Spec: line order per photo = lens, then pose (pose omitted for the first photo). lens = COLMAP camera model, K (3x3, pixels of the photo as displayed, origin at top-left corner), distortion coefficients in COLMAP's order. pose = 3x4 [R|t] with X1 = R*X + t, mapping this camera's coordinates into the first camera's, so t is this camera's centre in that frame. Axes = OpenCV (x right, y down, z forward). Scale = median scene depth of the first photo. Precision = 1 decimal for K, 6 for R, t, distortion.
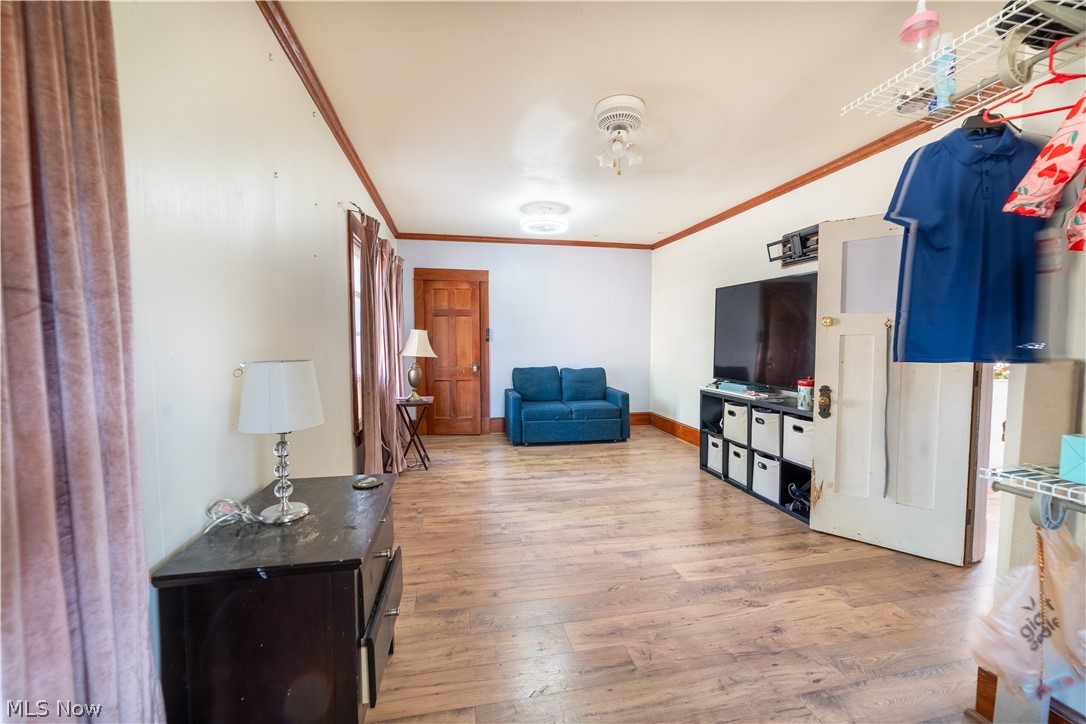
lens RADIAL K [[429.1, 0, 545.8], [0, 429.1, 365.8], [0, 0, 1]] dist [-0.003394, 0.000319]
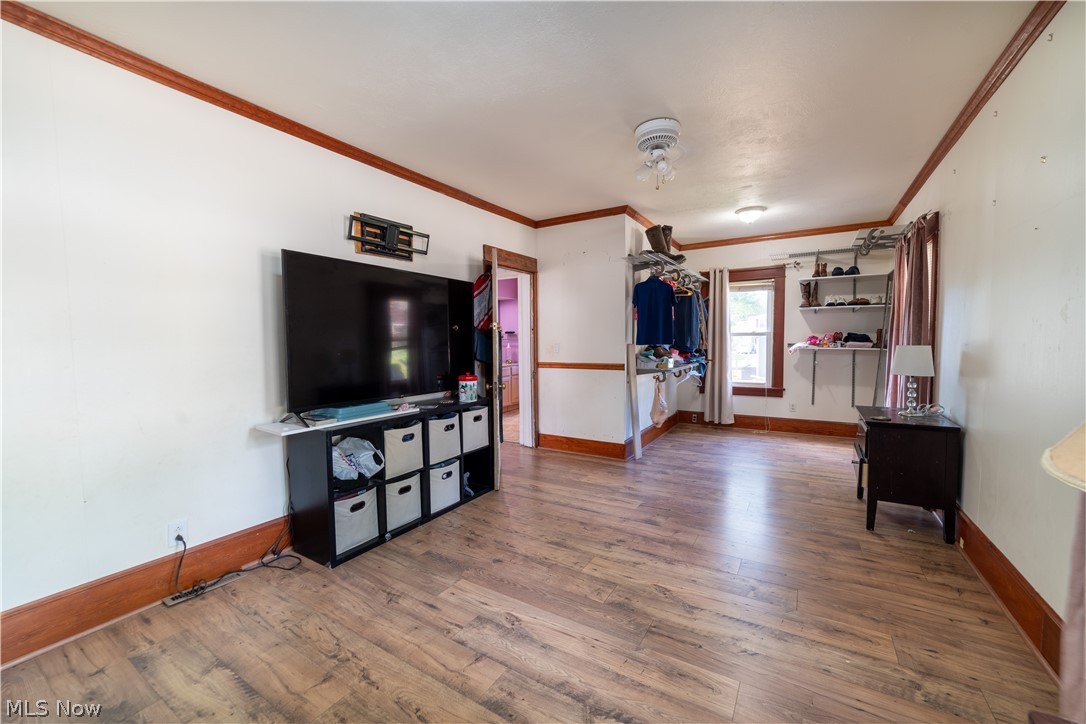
lens RADIAL K [[429.1, 0, 545.8], [0, 429.1, 365.8], [0, 0, 1]] dist [-0.003394, 0.000319]
pose [[-0.725537, -0.034097, 0.687338, -0.303584], [0.049604, 0.993583, 0.101650, -0.093939], [-0.686393, 0.107846, -0.719190, 1.573246]]
